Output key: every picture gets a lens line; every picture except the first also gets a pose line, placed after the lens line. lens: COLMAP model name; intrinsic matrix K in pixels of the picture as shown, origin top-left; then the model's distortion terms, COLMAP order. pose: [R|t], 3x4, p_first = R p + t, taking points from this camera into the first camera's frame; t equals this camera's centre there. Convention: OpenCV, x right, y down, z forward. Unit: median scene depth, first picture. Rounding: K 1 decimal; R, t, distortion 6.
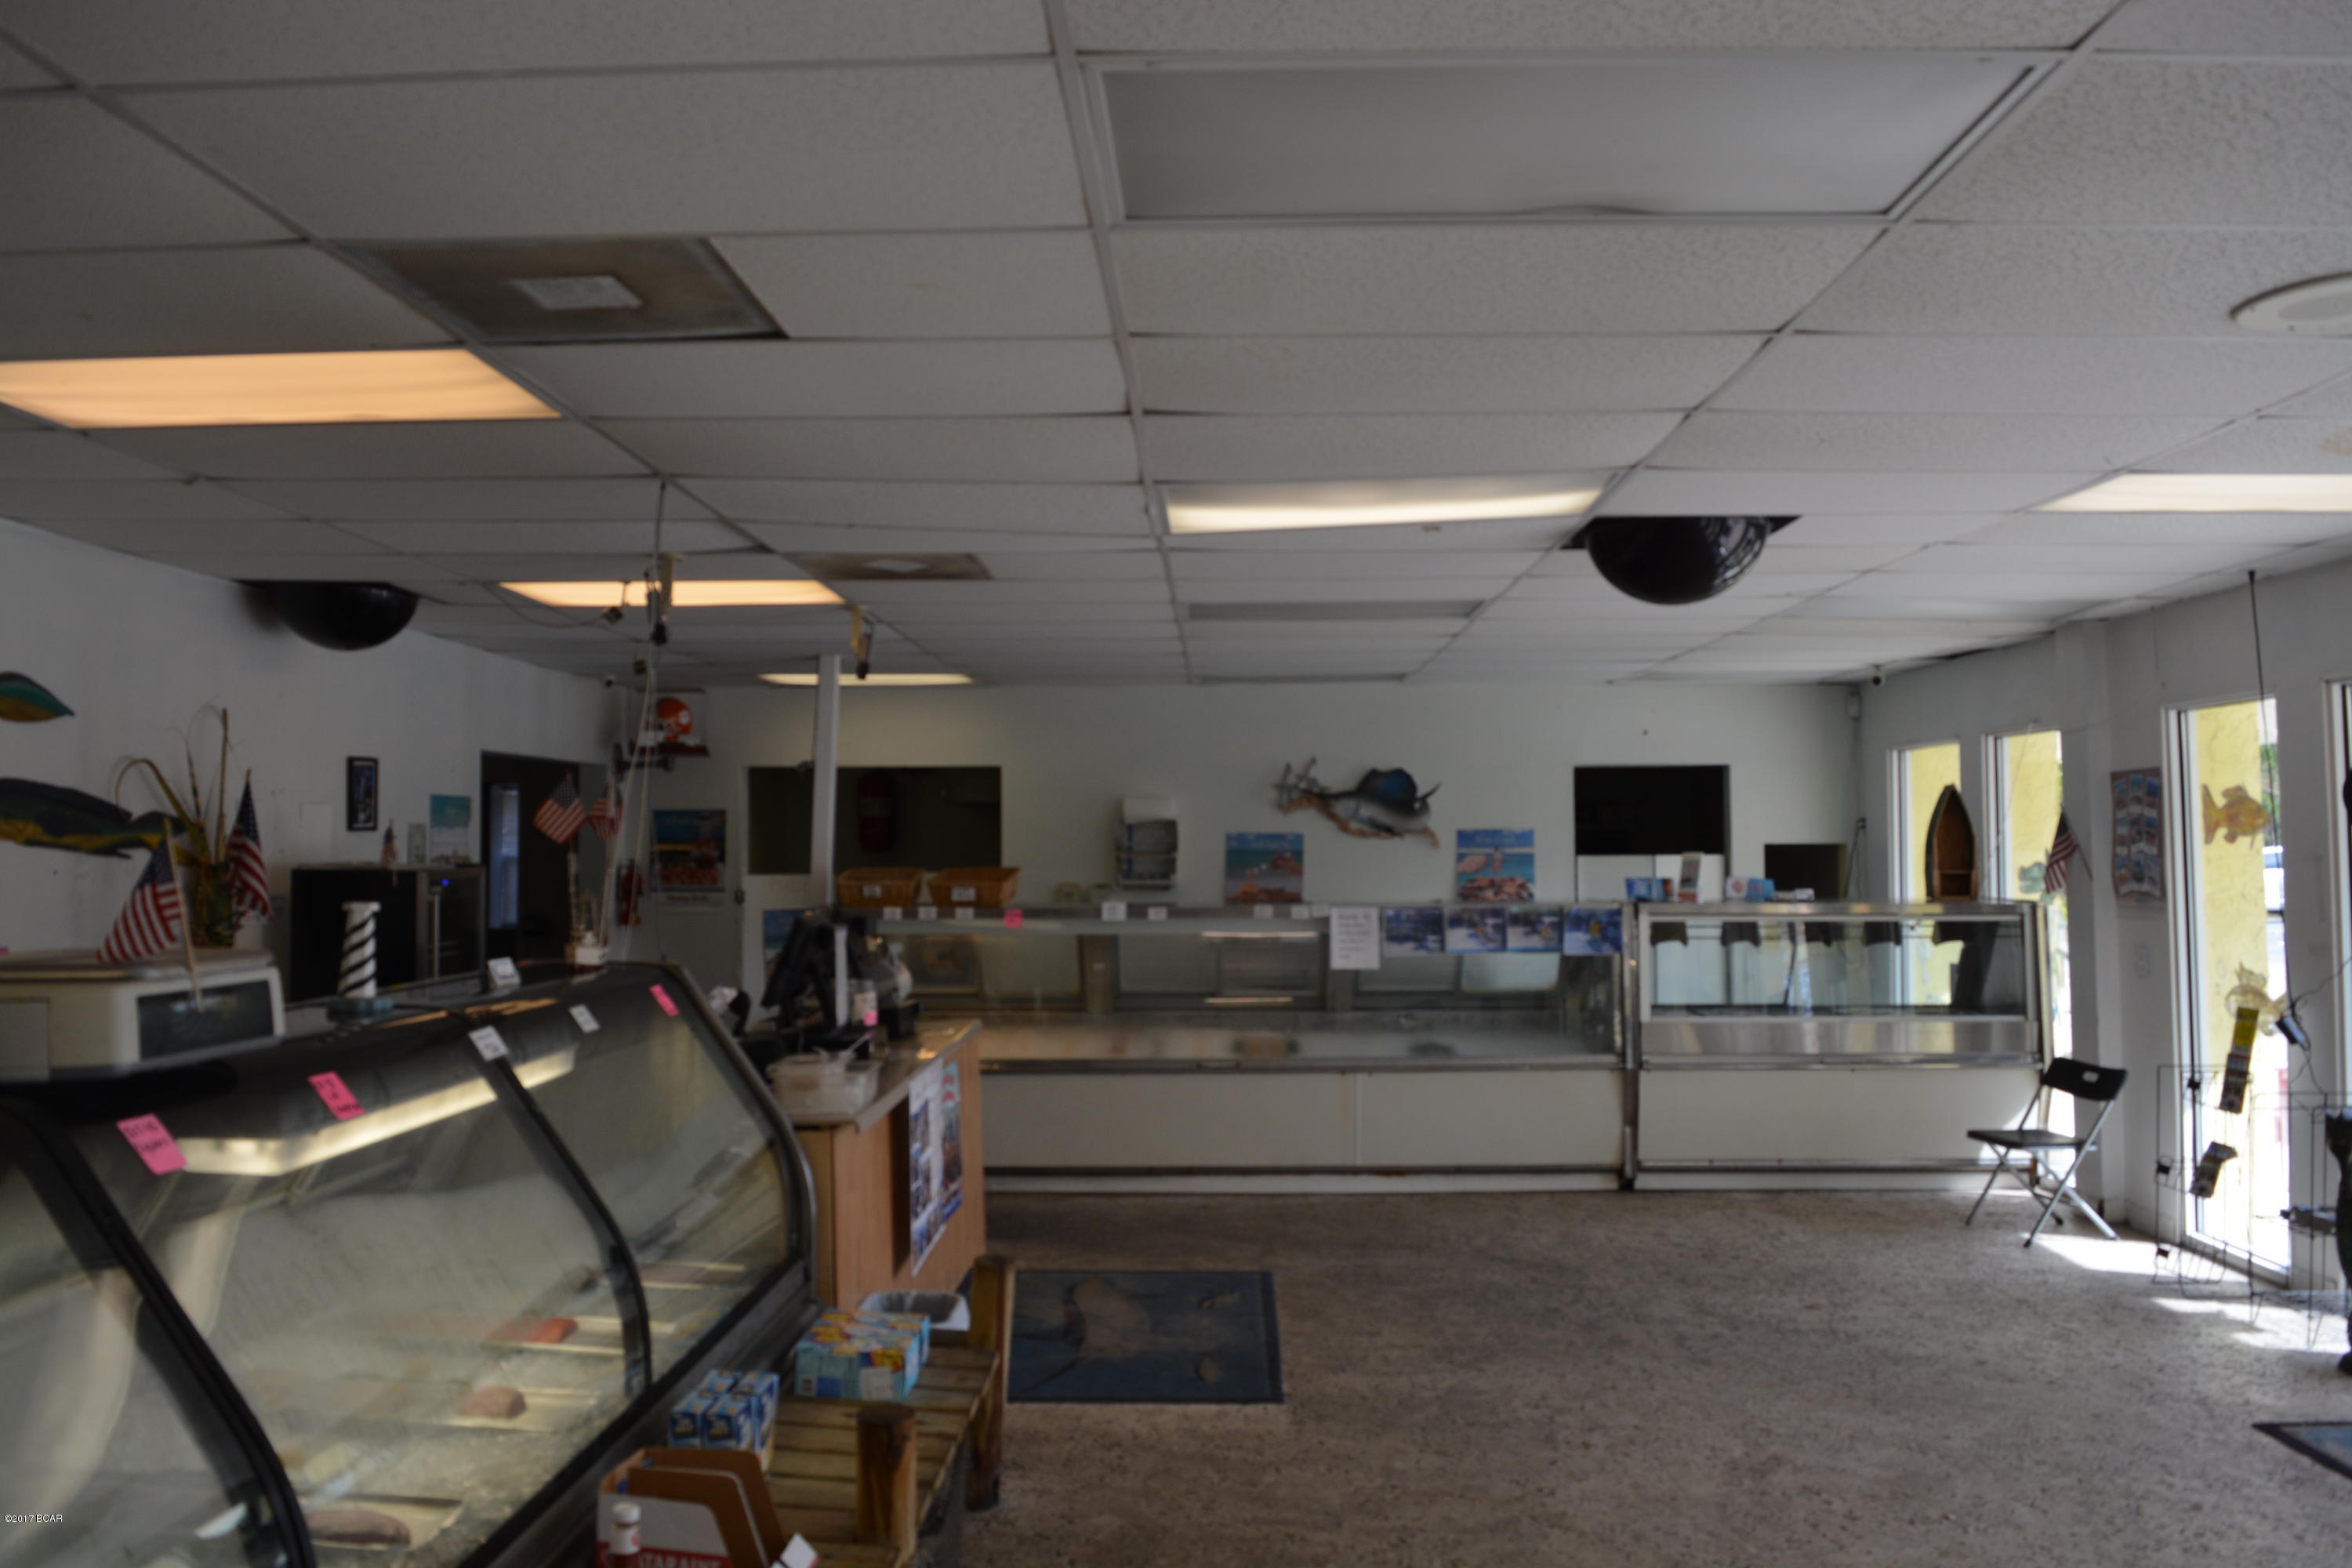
lens RADIAL K [[1867.0, 0, 1176.0], [0, 1867.0, 784.0], [0, 0, 1]] dist [-0.082531, -0.004339]
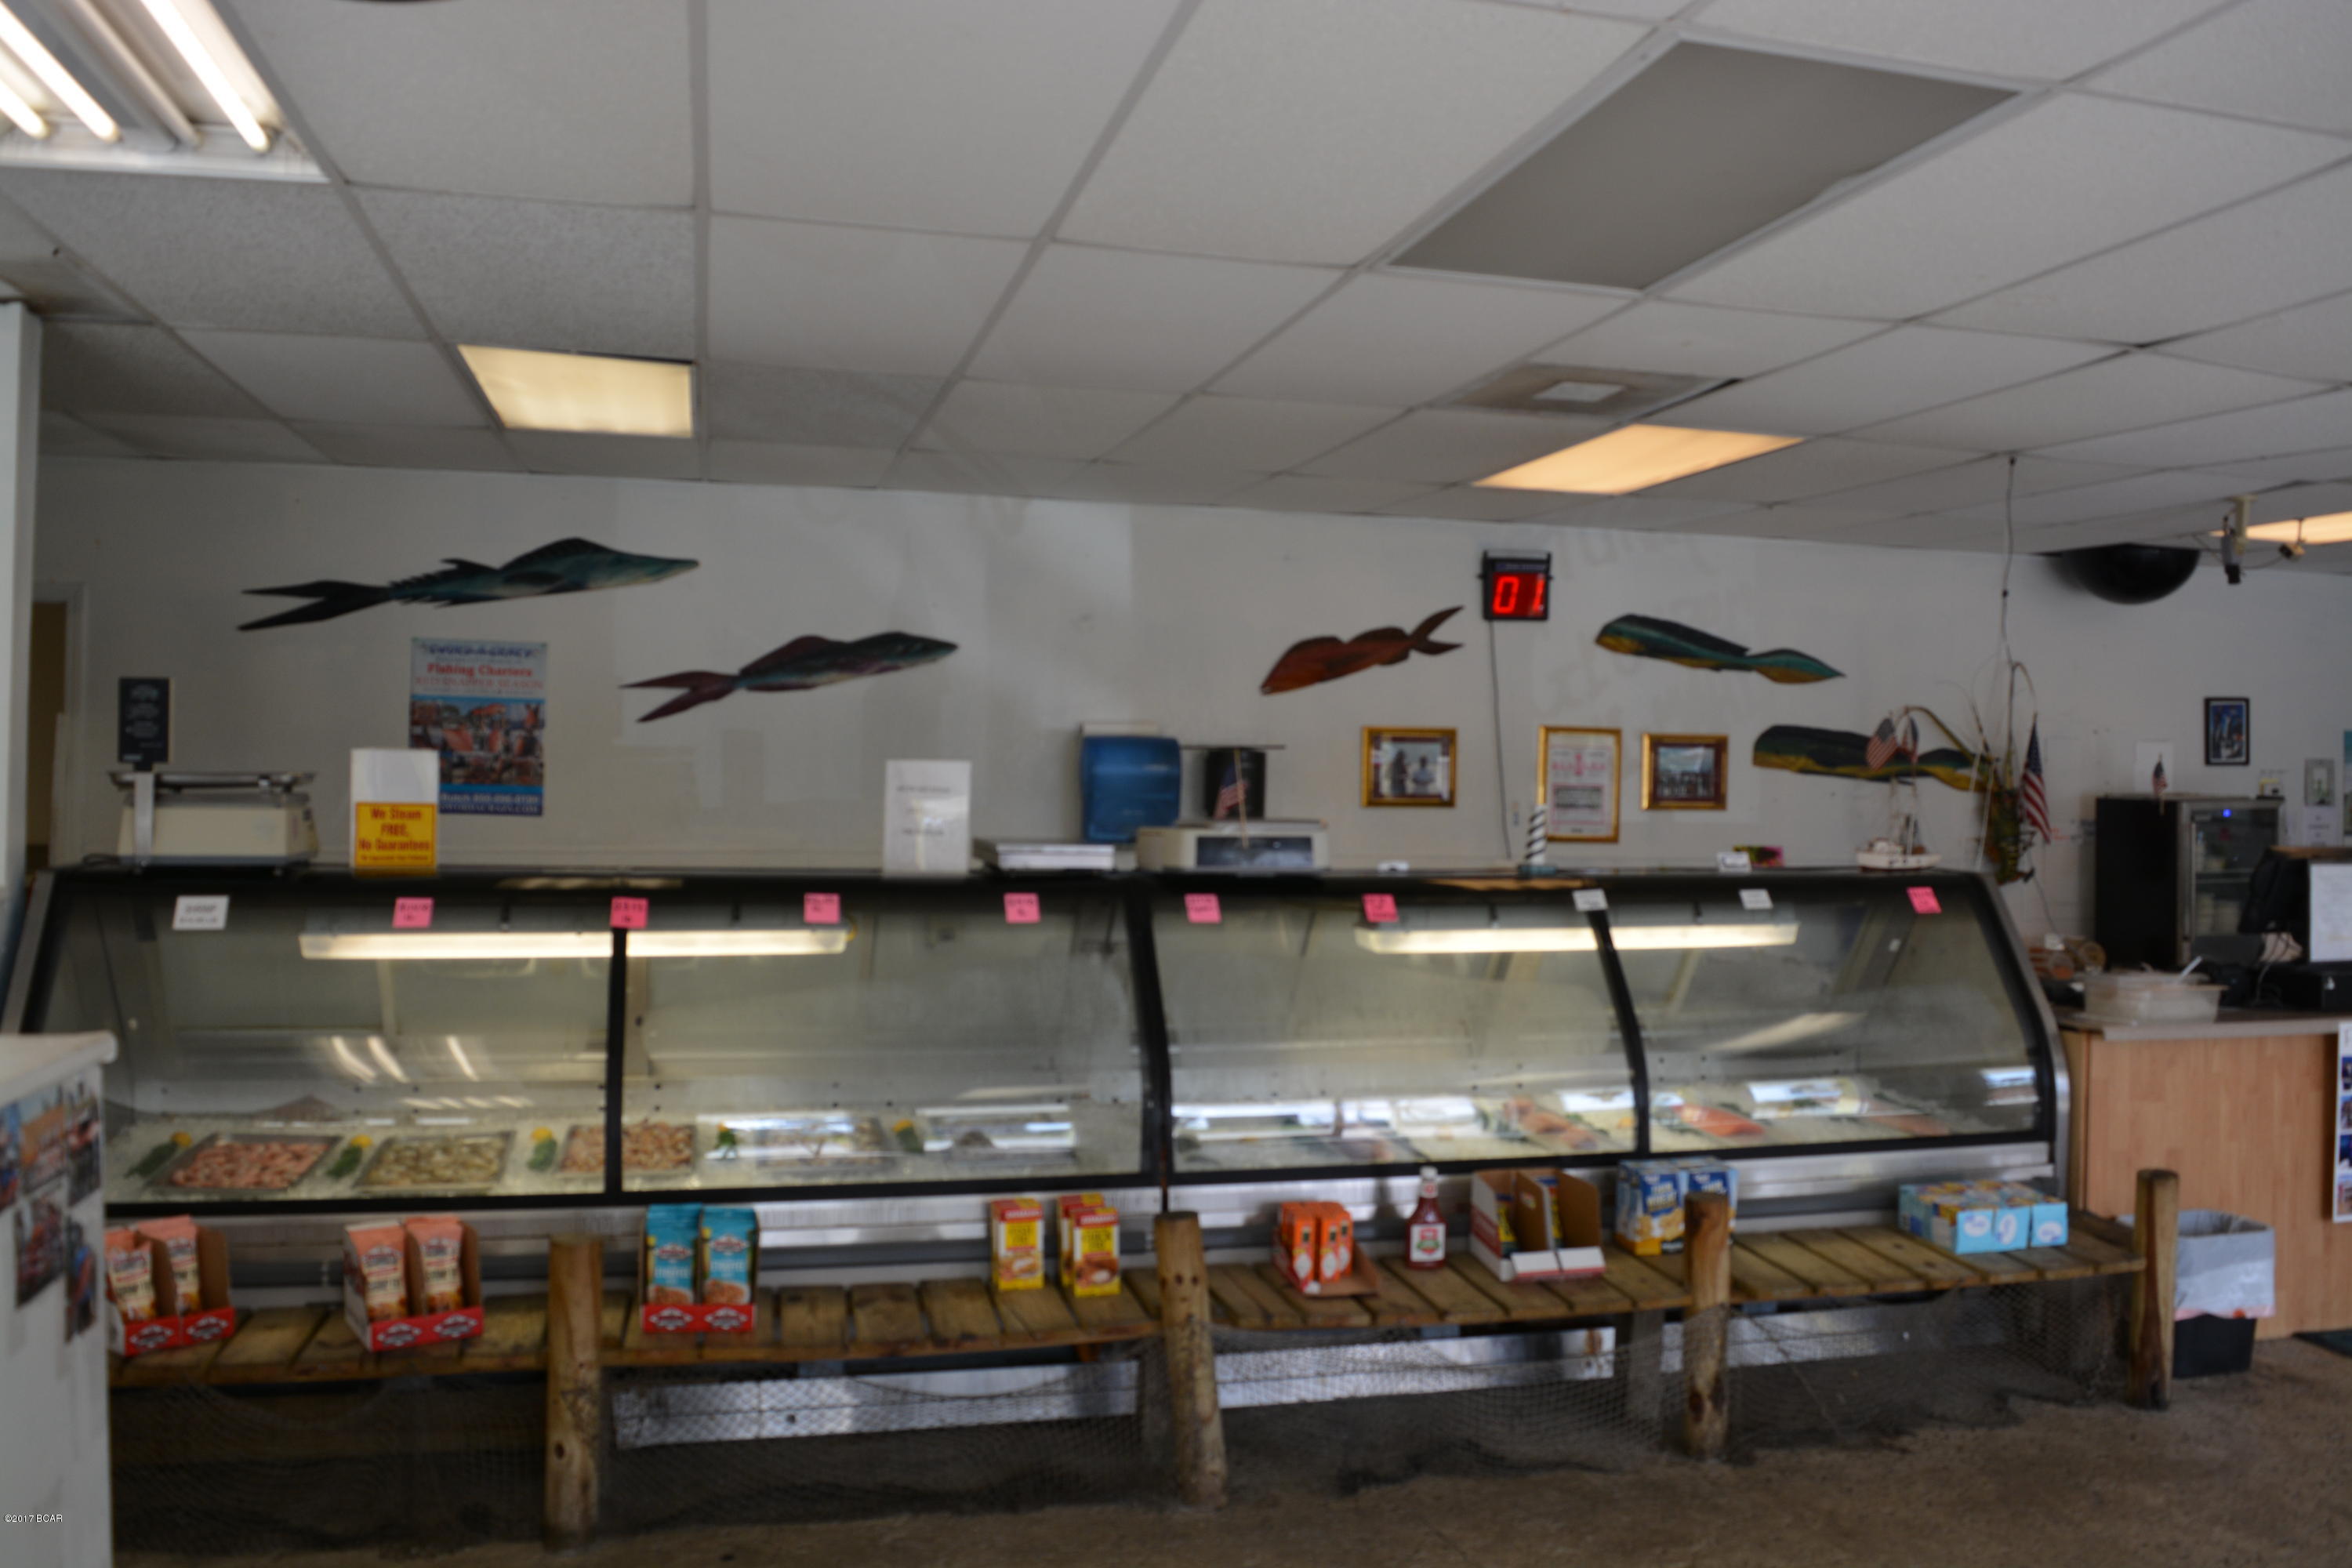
lens RADIAL K [[1867.0, 0, 1176.0], [0, 1867.0, 784.0], [0, 0, 1]] dist [-0.082531, -0.004339]
pose [[0.266832, 0.011927, -0.963669, 0.541951], [0.018843, 0.999668, 0.017590, 0.007654], [0.963559, -0.022852, 0.266518, 0.152757]]
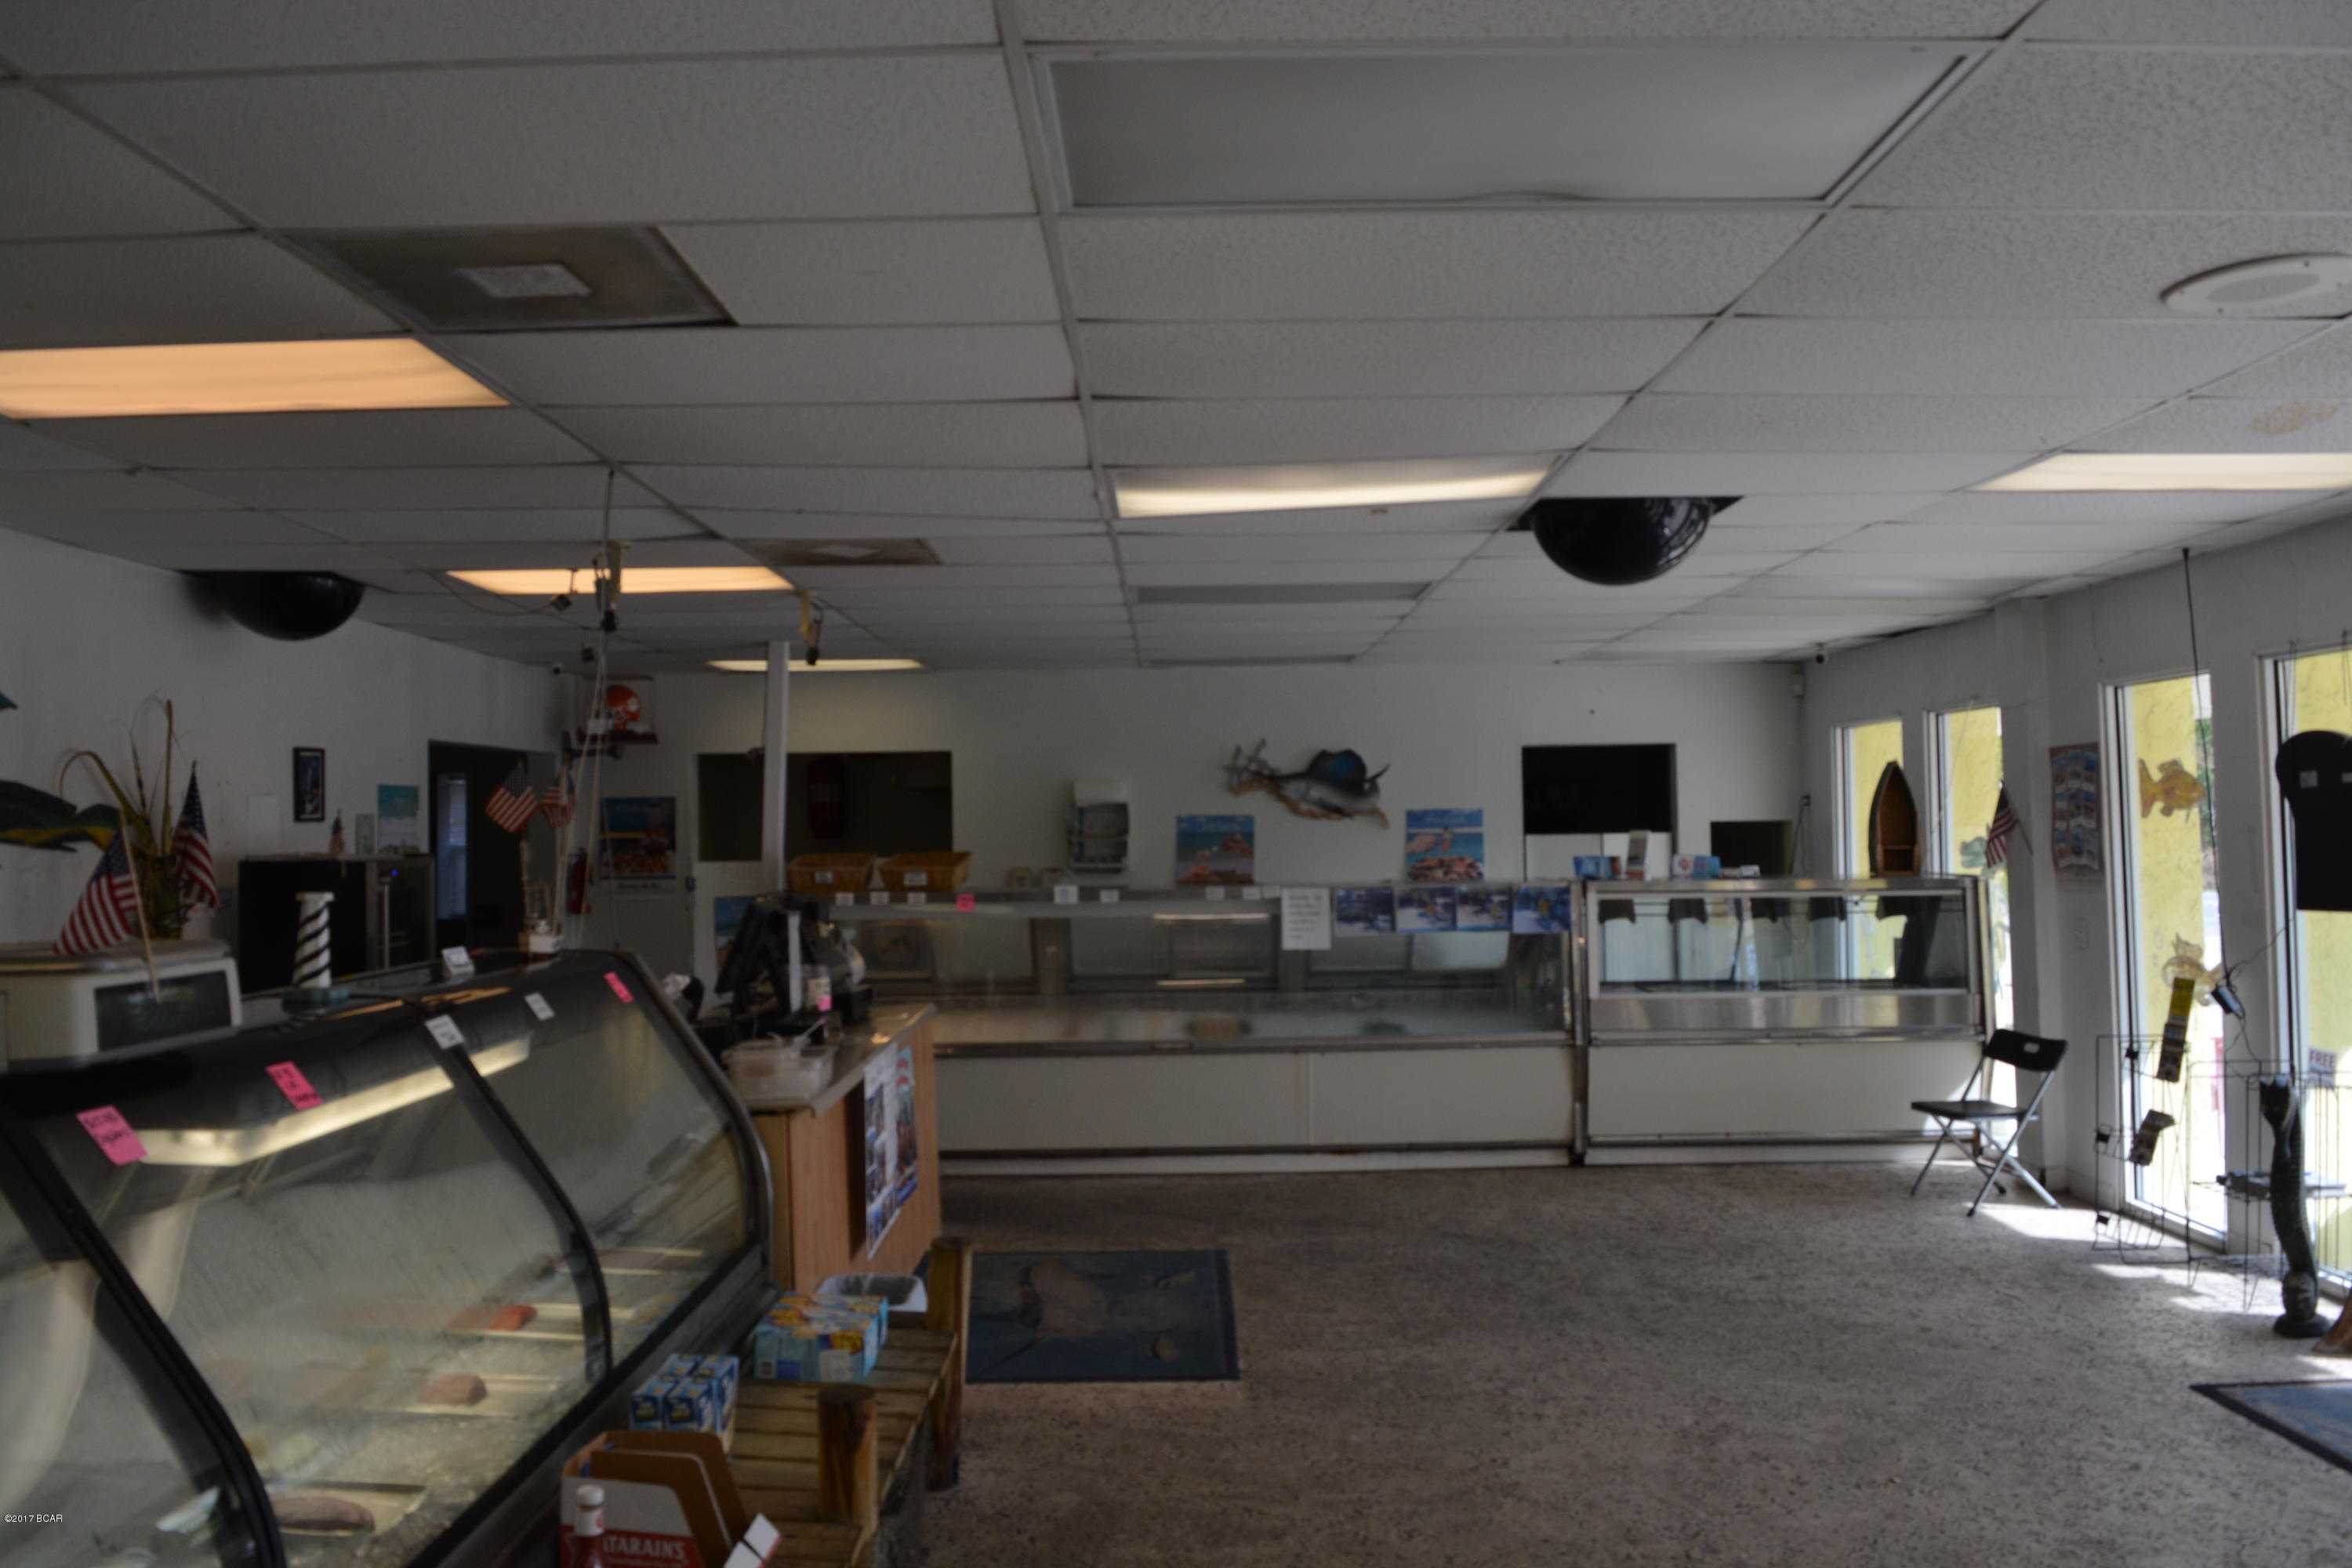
lens RADIAL K [[1867.0, 0, 1176.0], [0, 1867.0, 784.0], [0, 0, 1]] dist [-0.082531, -0.004339]
pose [[0.999602, -0.009042, 0.026714, -0.000580], [0.008800, 0.999919, 0.009172, 0.000170], [-0.026795, -0.008934, 0.999601, -0.005149]]
